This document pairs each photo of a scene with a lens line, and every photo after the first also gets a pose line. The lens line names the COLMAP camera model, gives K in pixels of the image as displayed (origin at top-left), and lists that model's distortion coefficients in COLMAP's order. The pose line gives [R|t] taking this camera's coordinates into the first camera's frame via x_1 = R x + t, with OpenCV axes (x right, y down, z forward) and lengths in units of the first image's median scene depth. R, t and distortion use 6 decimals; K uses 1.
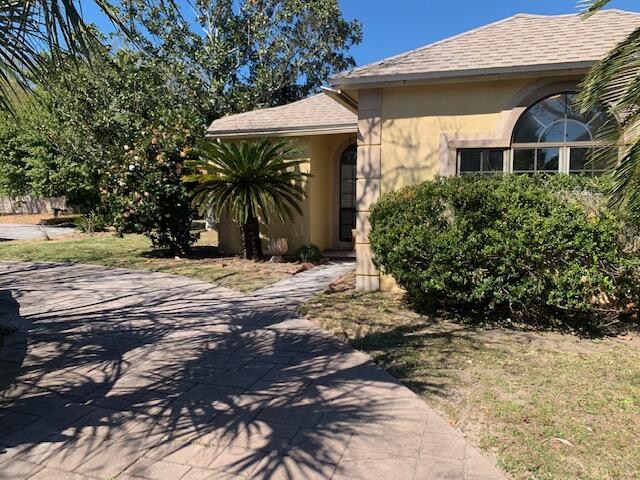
lens RADIAL K [[485.5, 0, 320.8], [0, 485.5, 236.2], [0, 0, 1]] dist [0.047069, 0.007053]
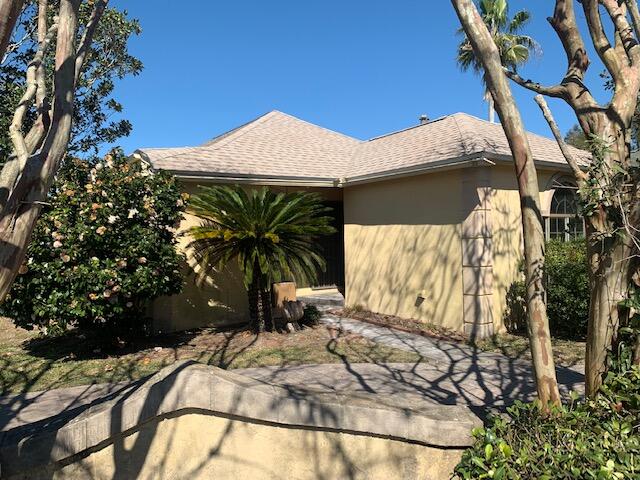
lens RADIAL K [[485.5, 0, 322.6], [0, 485.5, 245.7], [0, 0, 1]] dist [0.047069, 0.007053]
pose [[0.642063, -0.027728, 0.766150, -1.043301], [0.074915, 0.996832, -0.026705, -0.102286], [-0.762983, 0.074542, 0.642106, 0.561196]]
